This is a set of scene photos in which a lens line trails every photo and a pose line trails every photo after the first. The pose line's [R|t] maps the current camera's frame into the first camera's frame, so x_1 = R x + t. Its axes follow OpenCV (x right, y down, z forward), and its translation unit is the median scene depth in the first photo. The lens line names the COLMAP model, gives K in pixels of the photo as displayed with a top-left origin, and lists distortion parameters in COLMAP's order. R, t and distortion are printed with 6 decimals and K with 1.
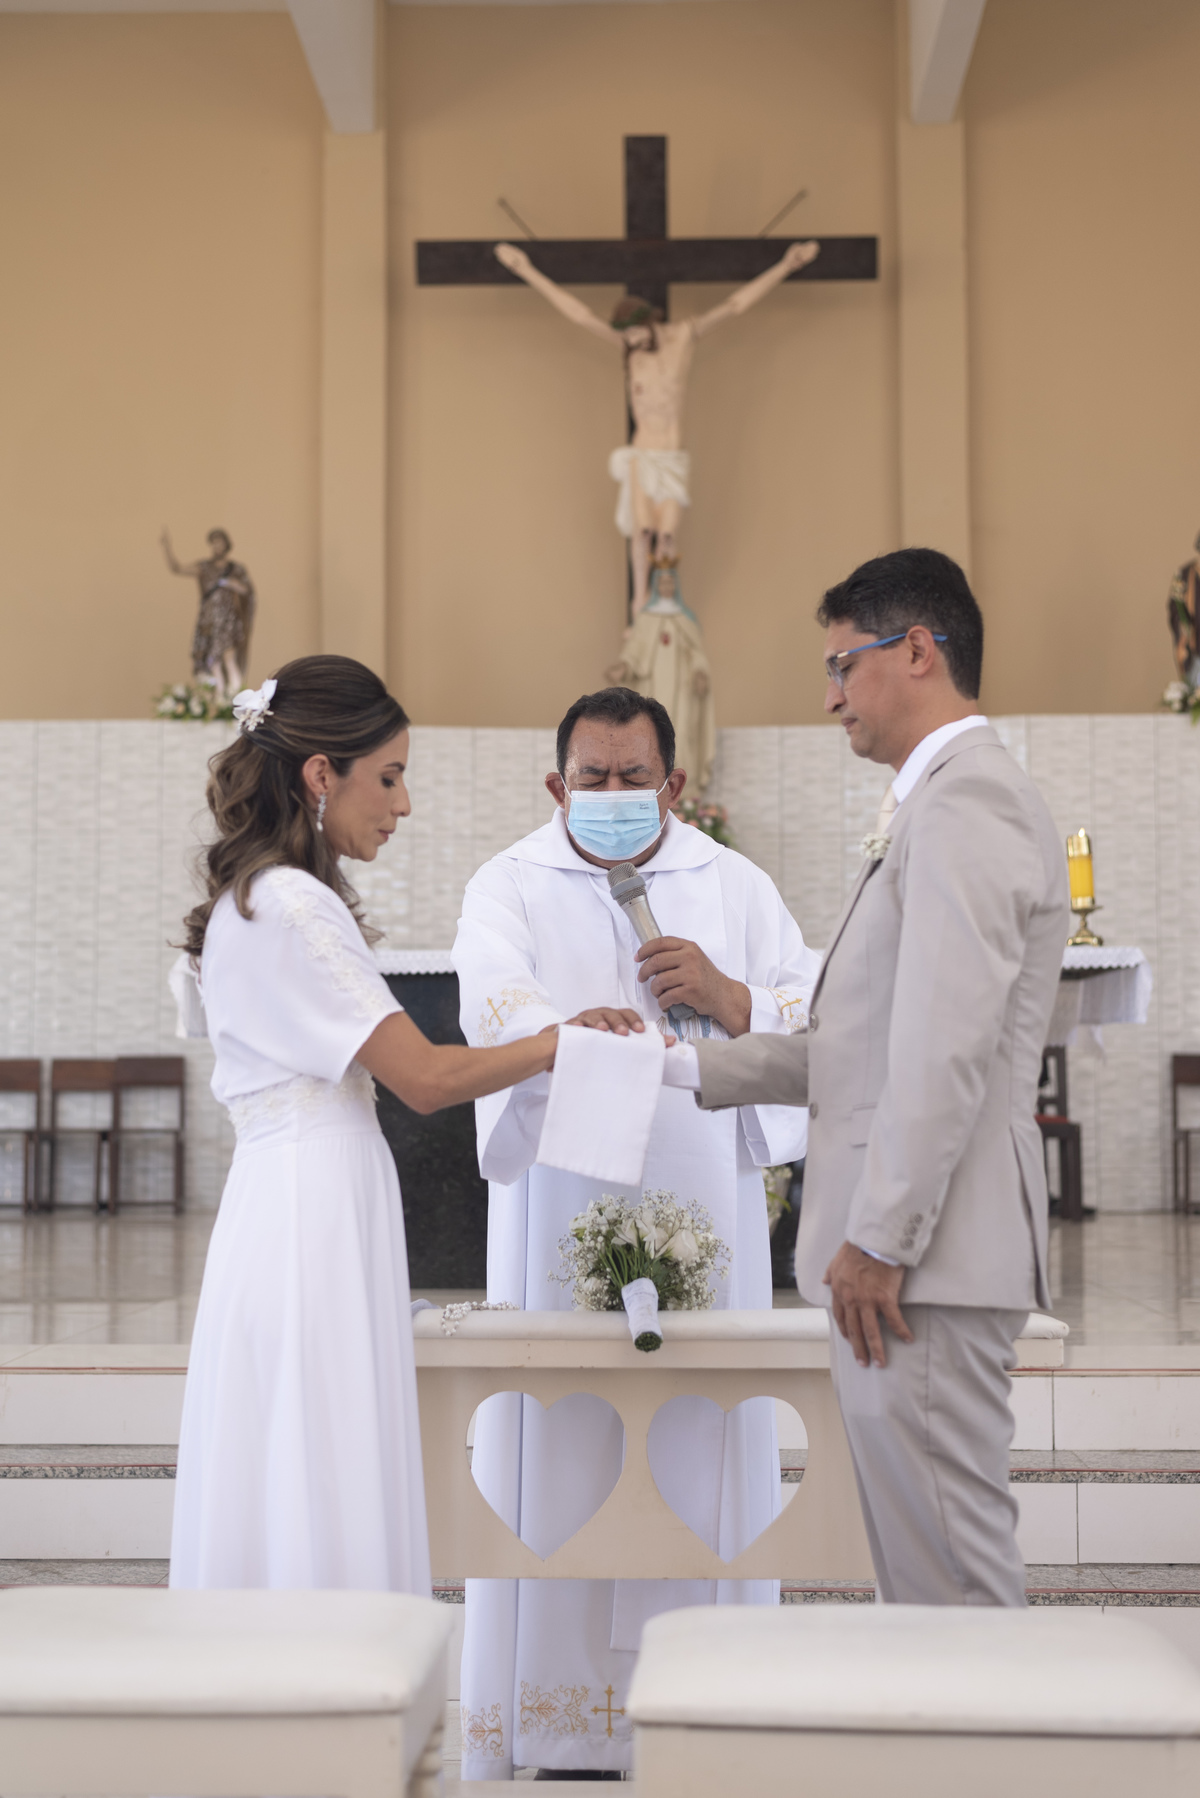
lens RADIAL K [[3449.0, 0, 605.2], [0, 3449.0, 904.7], [0, 0, 1]] dist [0.194623, 0.000000]
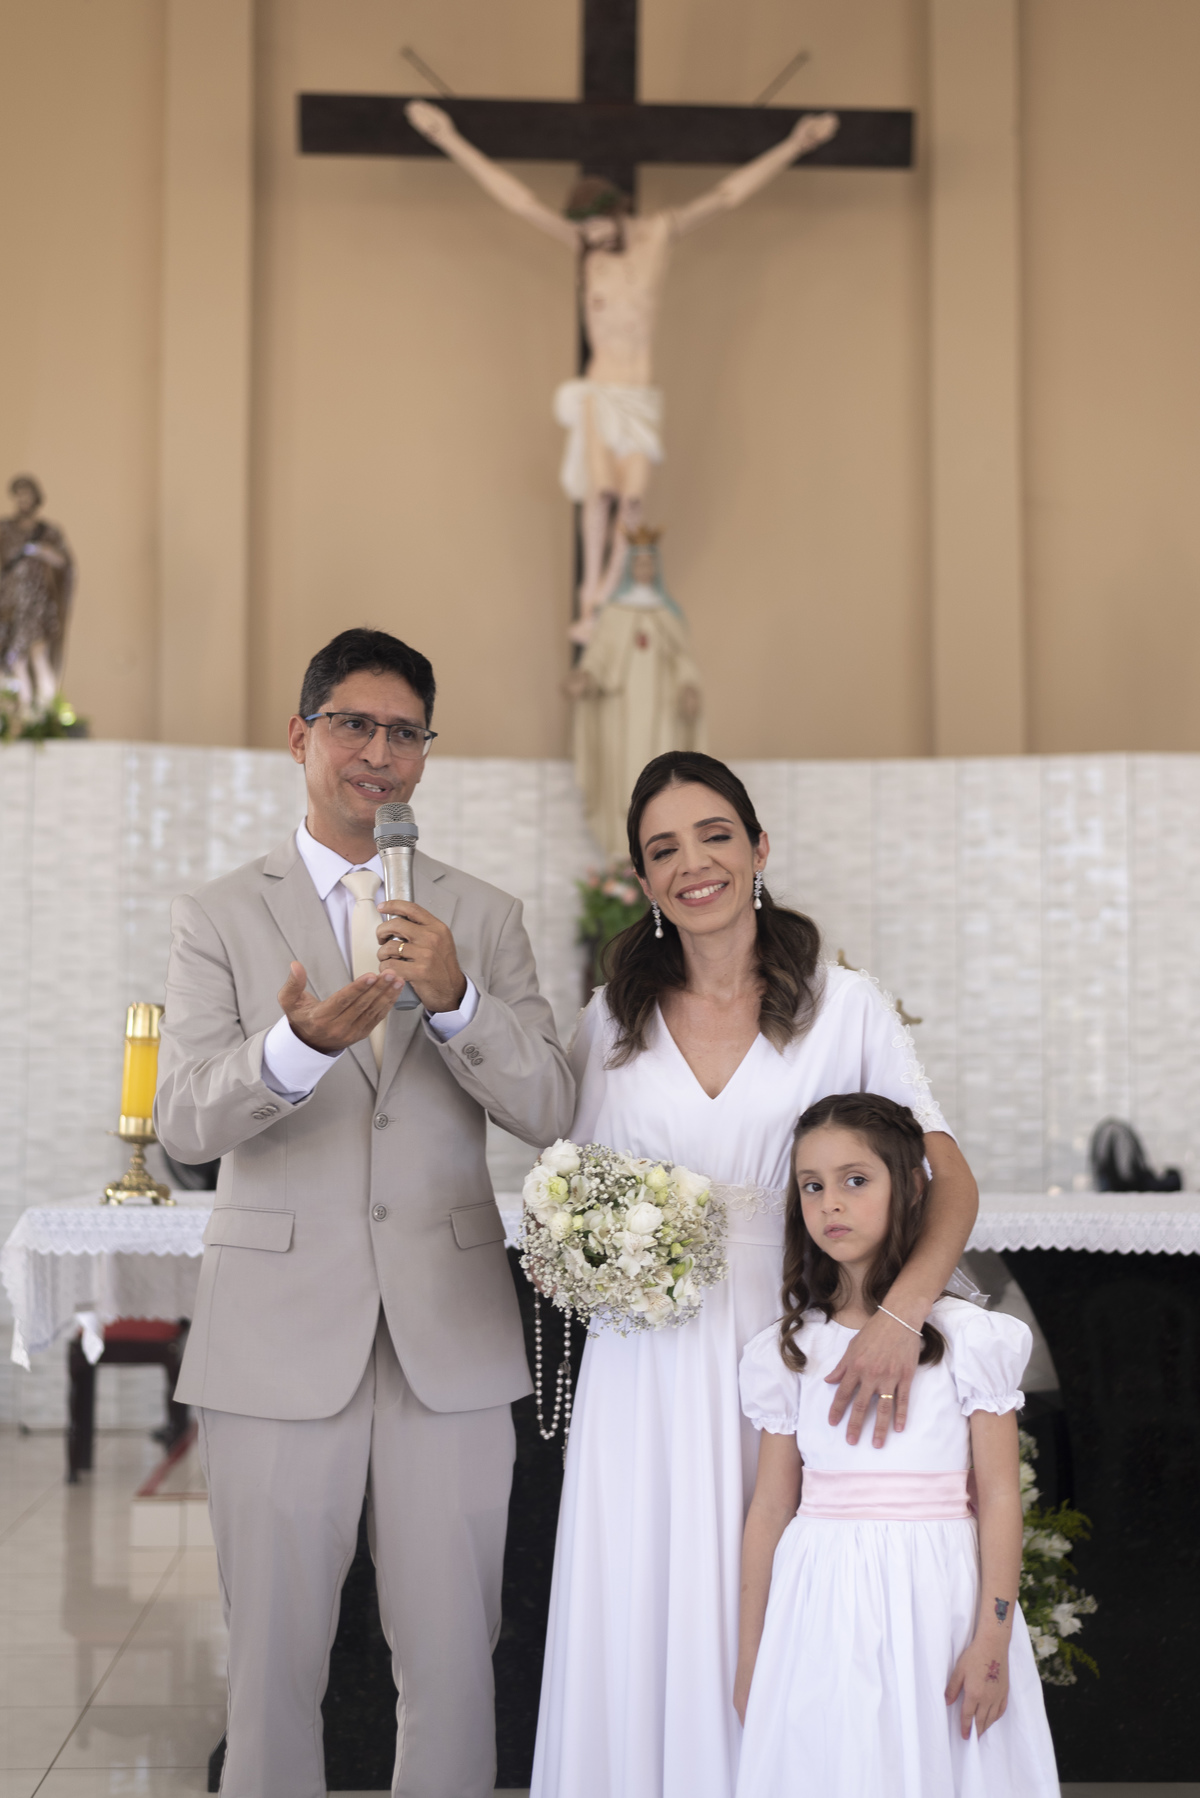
lens RADIAL K [[2949.8, 0, 588.1], [0, 2949.8, 885.3], [0, 0, 1]] dist [0.087515, 0.000000]
pose [[0.994263, 0.011098, 0.106383, -0.059274], [-0.013212, 0.999728, 0.019193, -0.036017], [-0.106141, -0.020489, 0.994140, 0.367099]]
